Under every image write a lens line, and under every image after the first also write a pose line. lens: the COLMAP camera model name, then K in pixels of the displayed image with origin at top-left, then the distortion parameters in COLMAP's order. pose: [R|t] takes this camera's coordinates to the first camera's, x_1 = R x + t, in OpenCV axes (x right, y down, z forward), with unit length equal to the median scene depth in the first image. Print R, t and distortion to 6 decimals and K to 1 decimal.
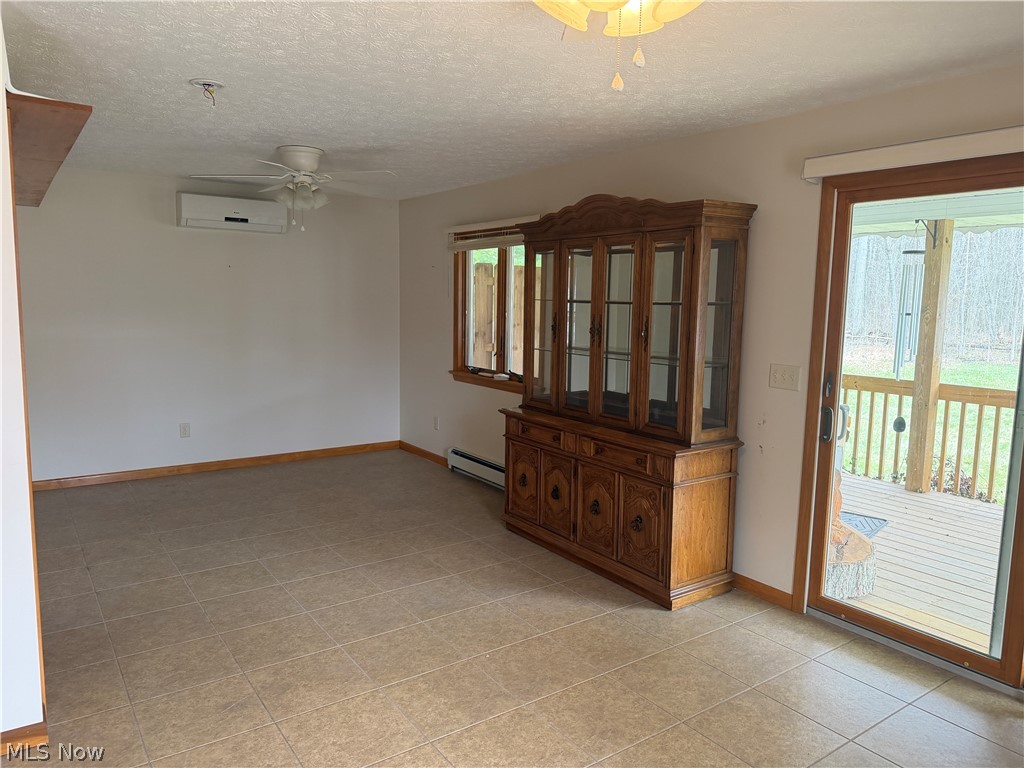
lens RADIAL K [[712.1, 0, 503.9], [0, 712.1, 378.8], [0, 0, 1]] dist [0.029905, -0.021647]
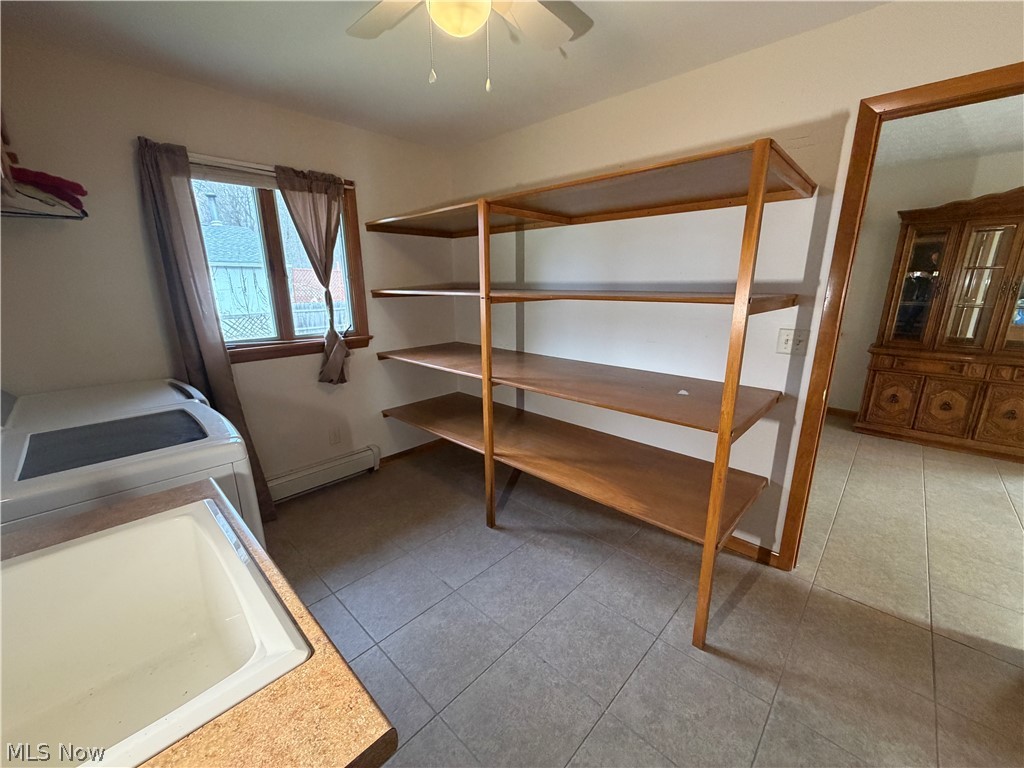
lens RADIAL K [[406.4, 0, 513.6], [0, 406.4, 387.9], [0, 0, 1]] dist [-0.002250, -0.000140]
pose [[0.980095, -0.074181, 0.184149, -1.065953], [0.048016, 0.988603, 0.142684, -0.040169], [-0.192634, -0.131002, 0.972487, 0.434245]]
